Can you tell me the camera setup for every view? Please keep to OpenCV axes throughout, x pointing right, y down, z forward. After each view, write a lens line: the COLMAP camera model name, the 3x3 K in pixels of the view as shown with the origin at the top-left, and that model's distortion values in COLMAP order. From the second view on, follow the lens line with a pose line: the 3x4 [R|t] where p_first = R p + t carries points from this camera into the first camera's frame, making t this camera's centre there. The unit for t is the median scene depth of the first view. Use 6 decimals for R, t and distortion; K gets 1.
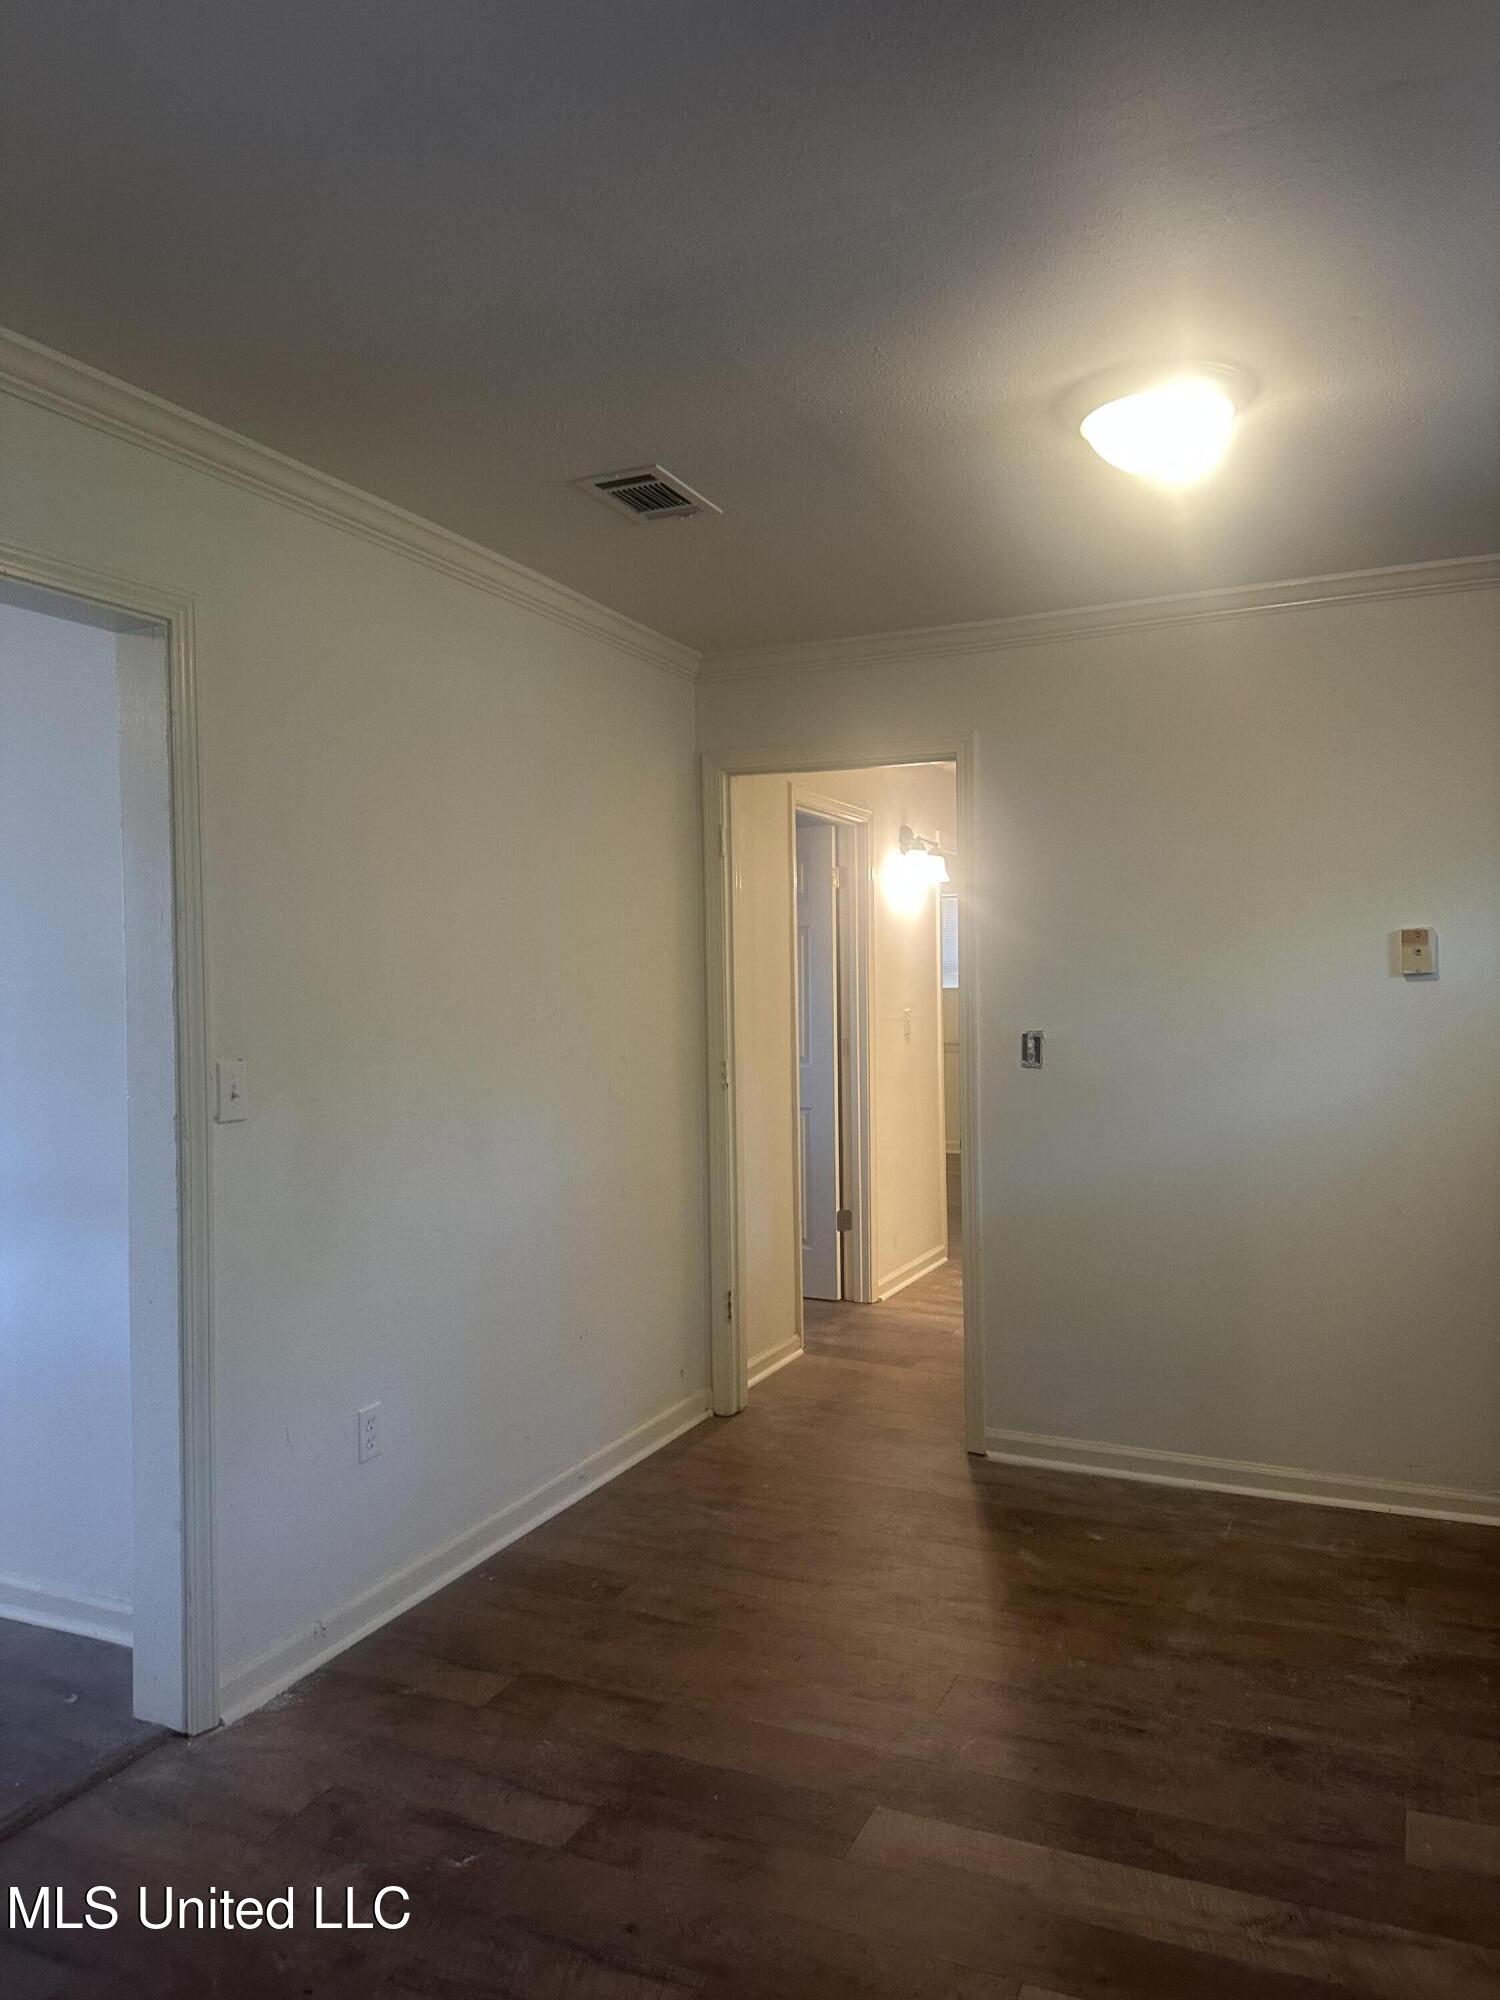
lens RADIAL K [[1388.1, 0, 751.0], [0, 1388.1, 1020.5], [0, 0, 1]] dist [0.093872, -0.160668]
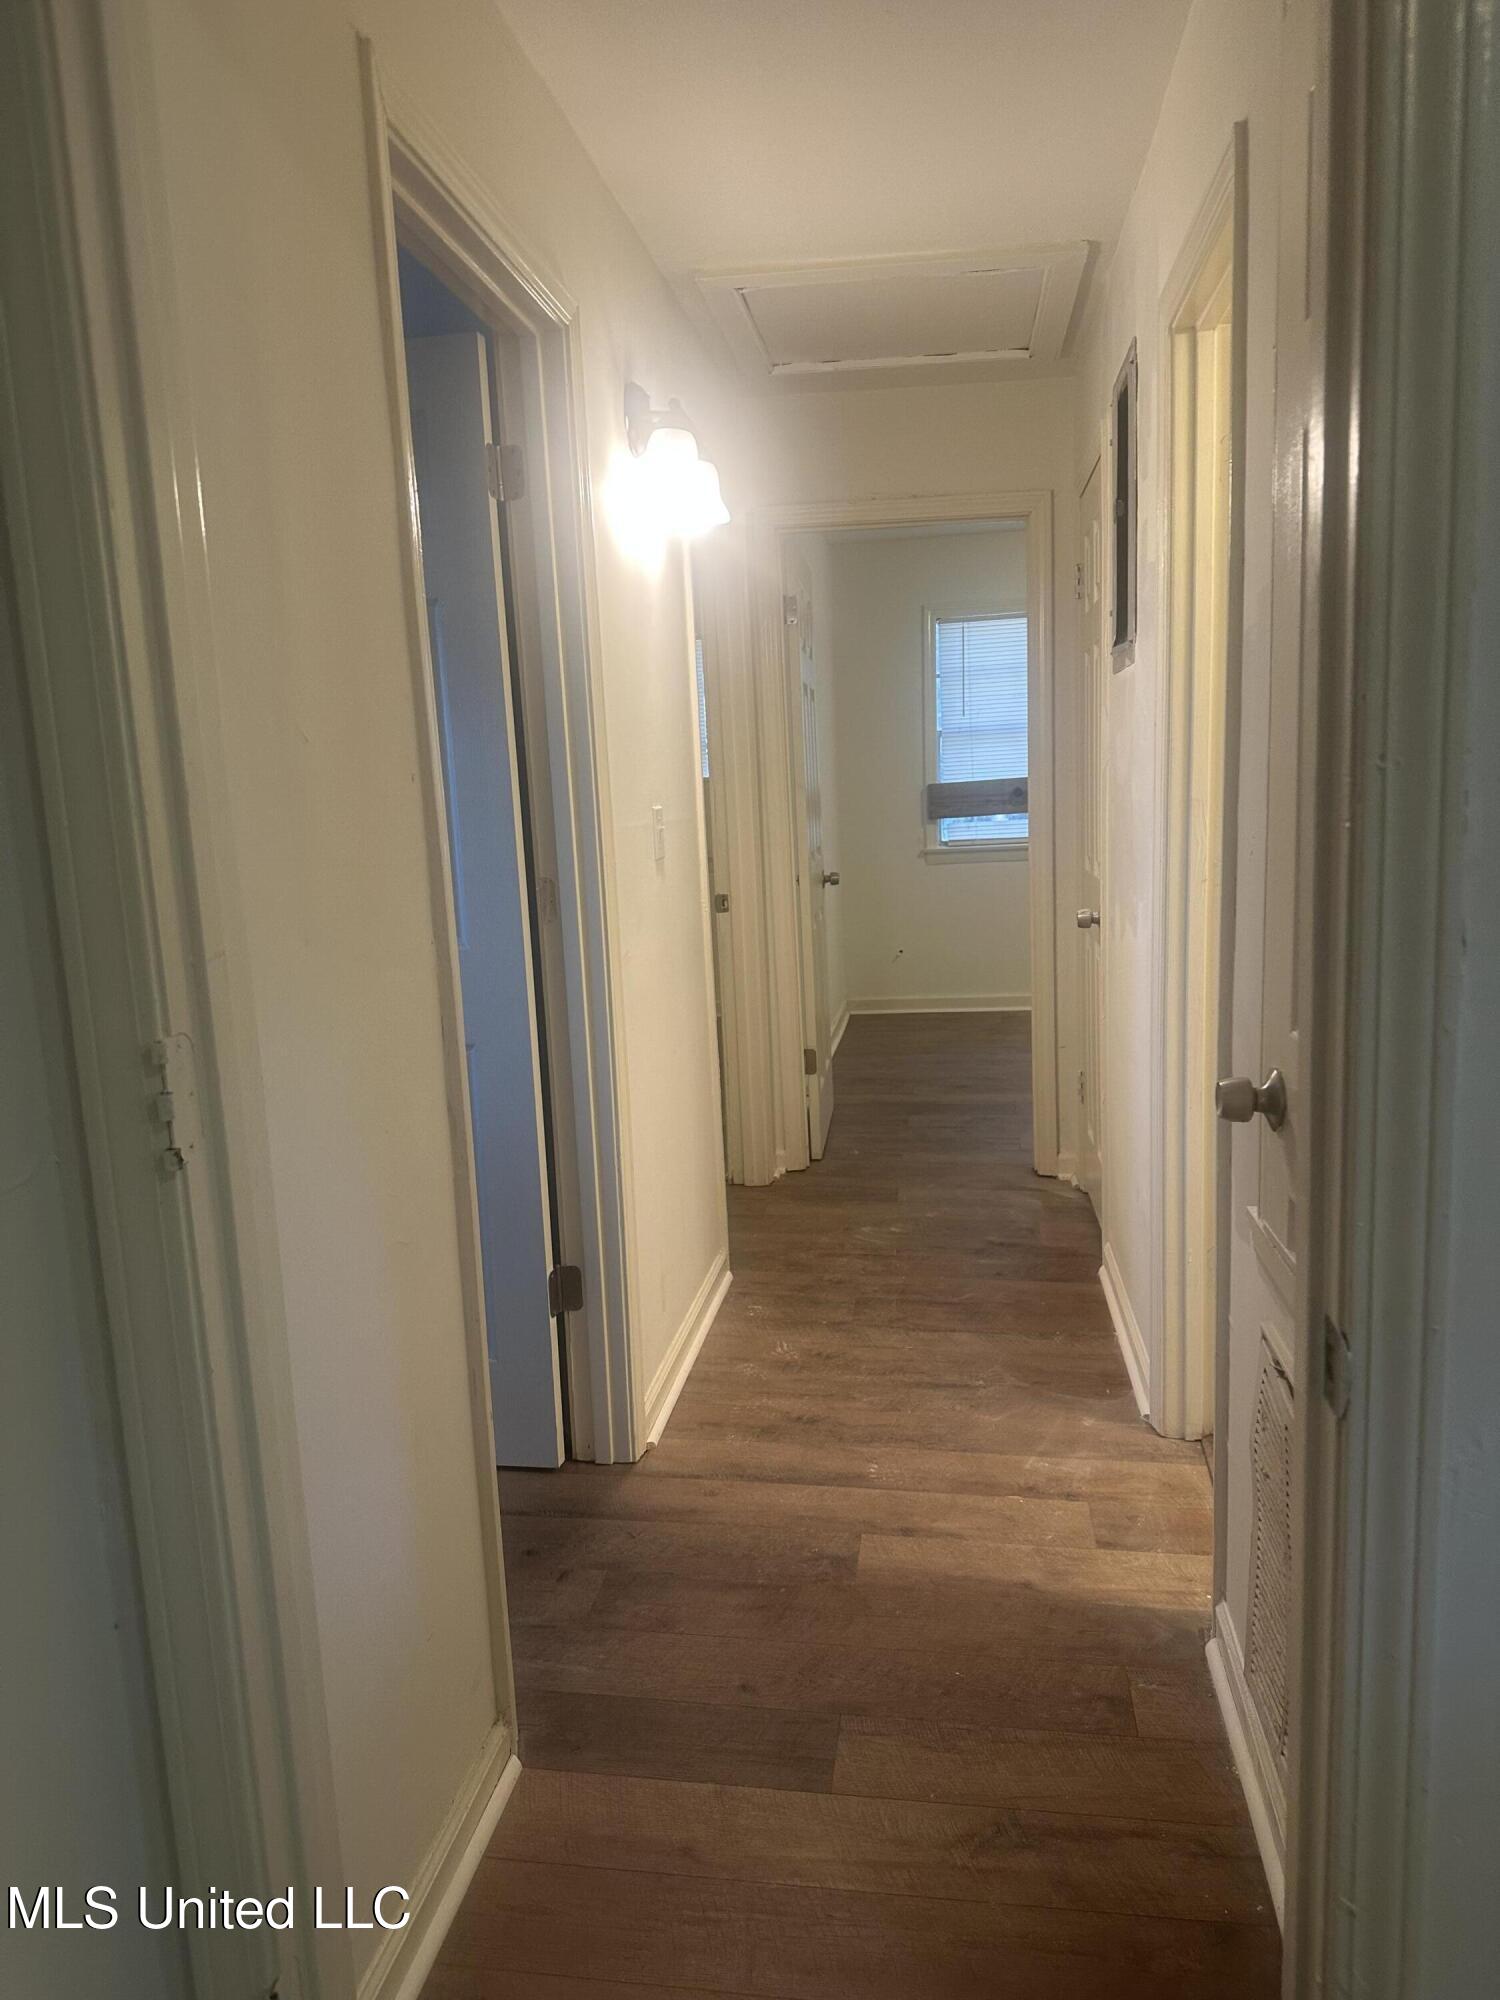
lens RADIAL K [[1388.1, 0, 751.0], [0, 1388.1, 1020.5], [0, 0, 1]] dist [0.093872, -0.160668]
pose [[0.957233, -0.076914, 0.278909, 0.008914], [0.038479, 0.989297, 0.140754, -0.001560], [-0.286749, -0.124002, 0.949946, 0.768720]]
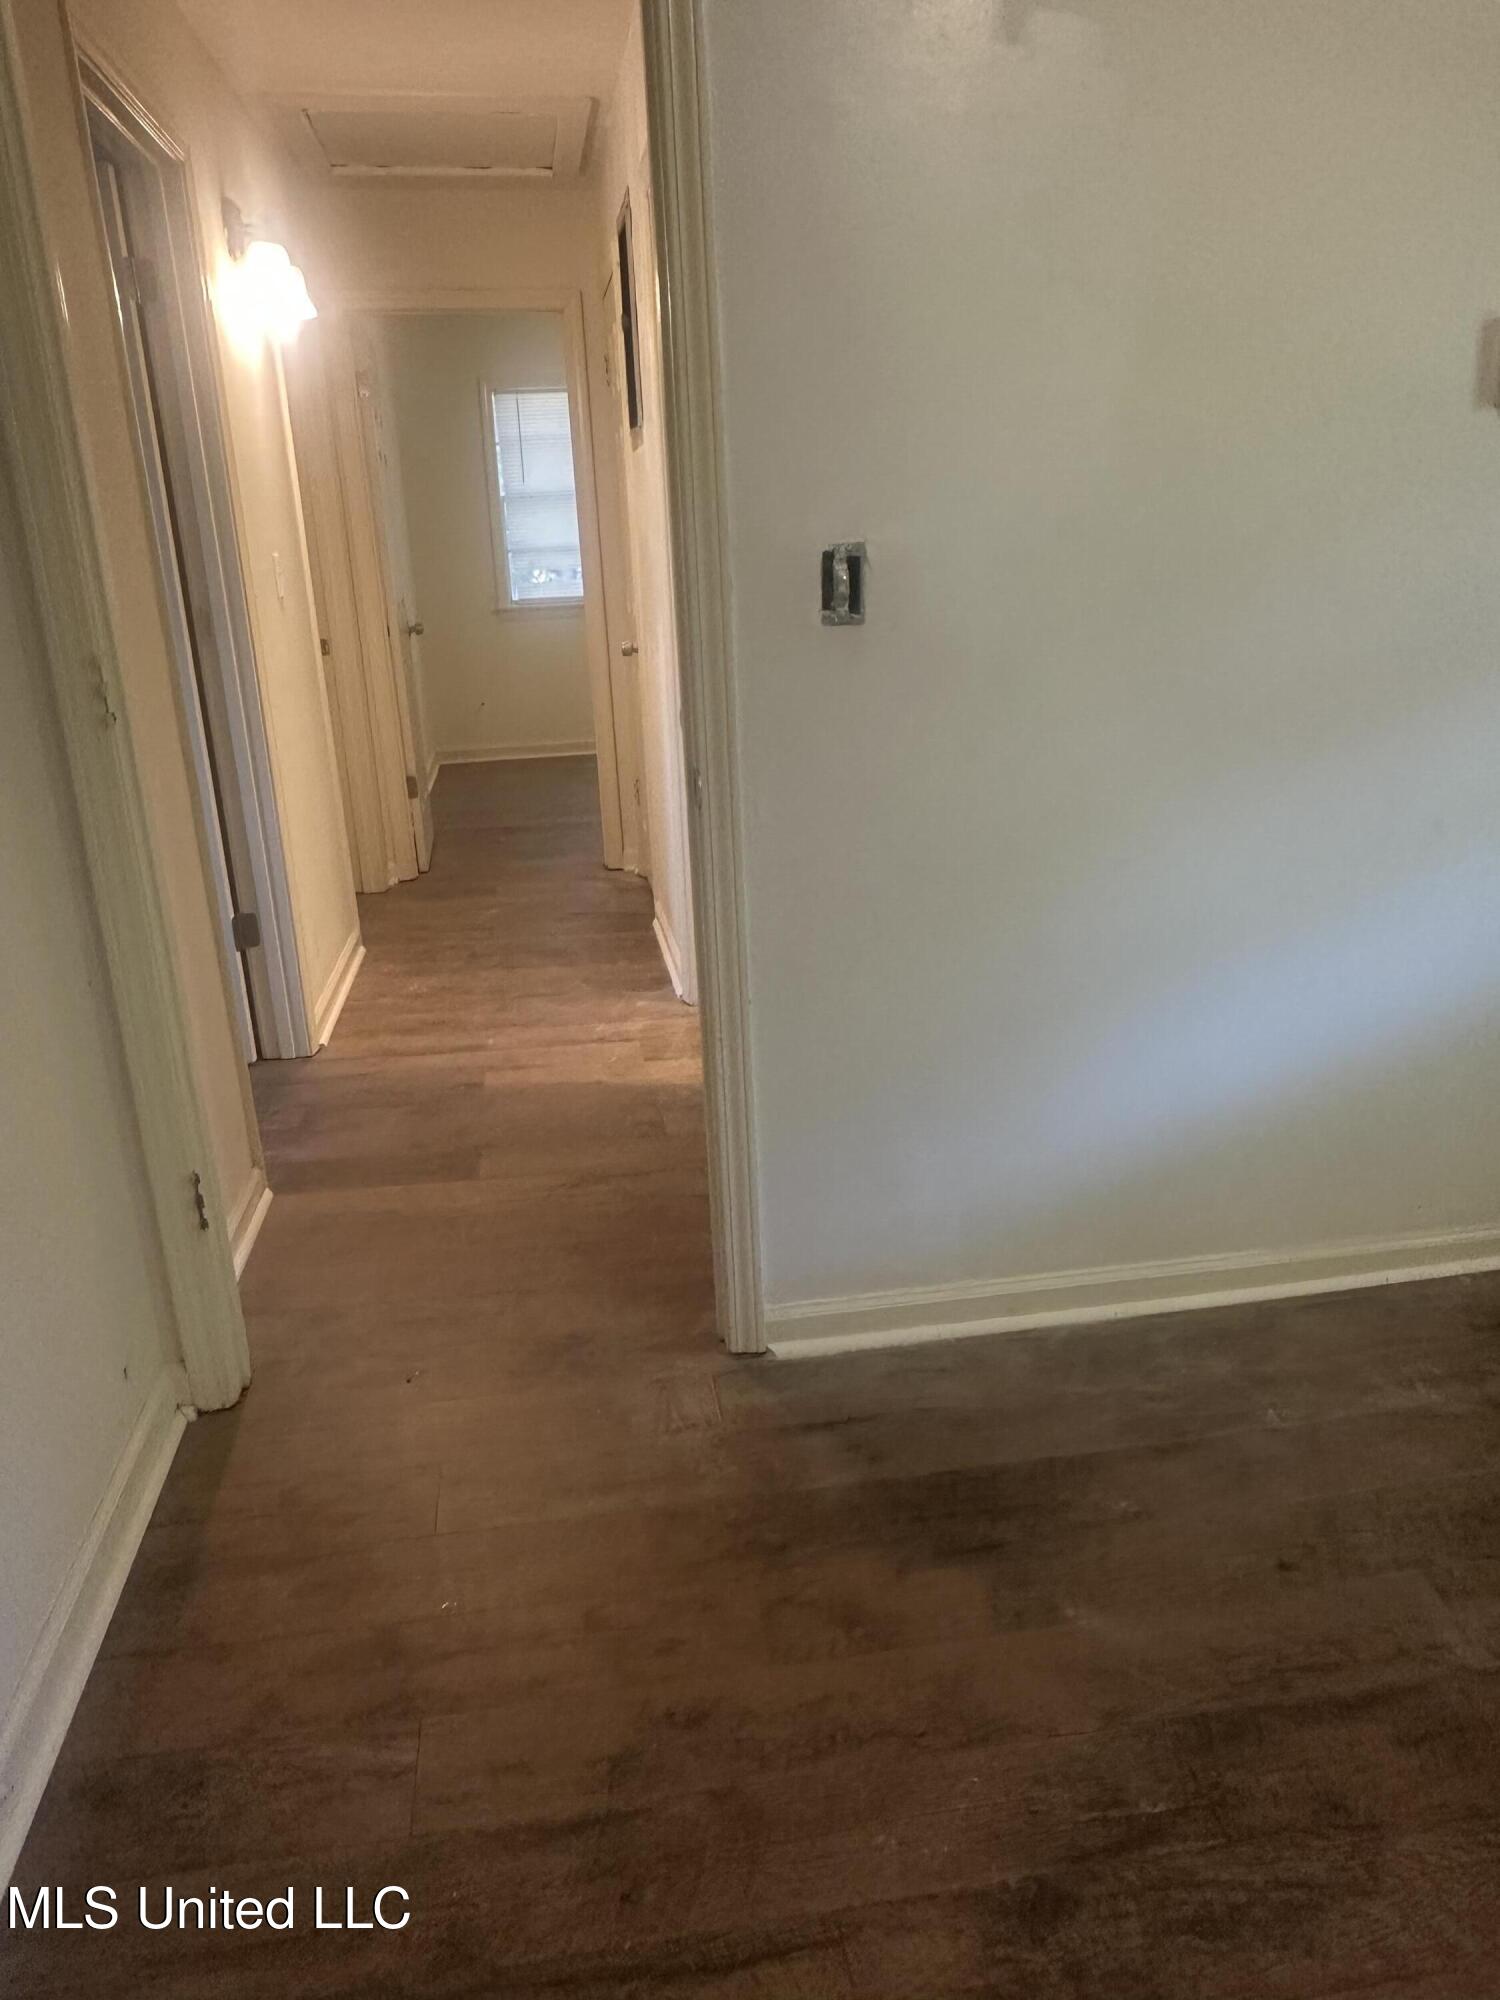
lens RADIAL K [[1419.0, 0, 750.3], [0, 1419.0, 1000.0], [0, 0, 1]] dist [-0.006546, 0.000916]
pose [[0.833019, -0.192526, 0.518664, -0.093855], [0.043983, 0.957575, 0.284807, 0.015601], [-0.551493, -0.214437, 0.806147, 0.536569]]
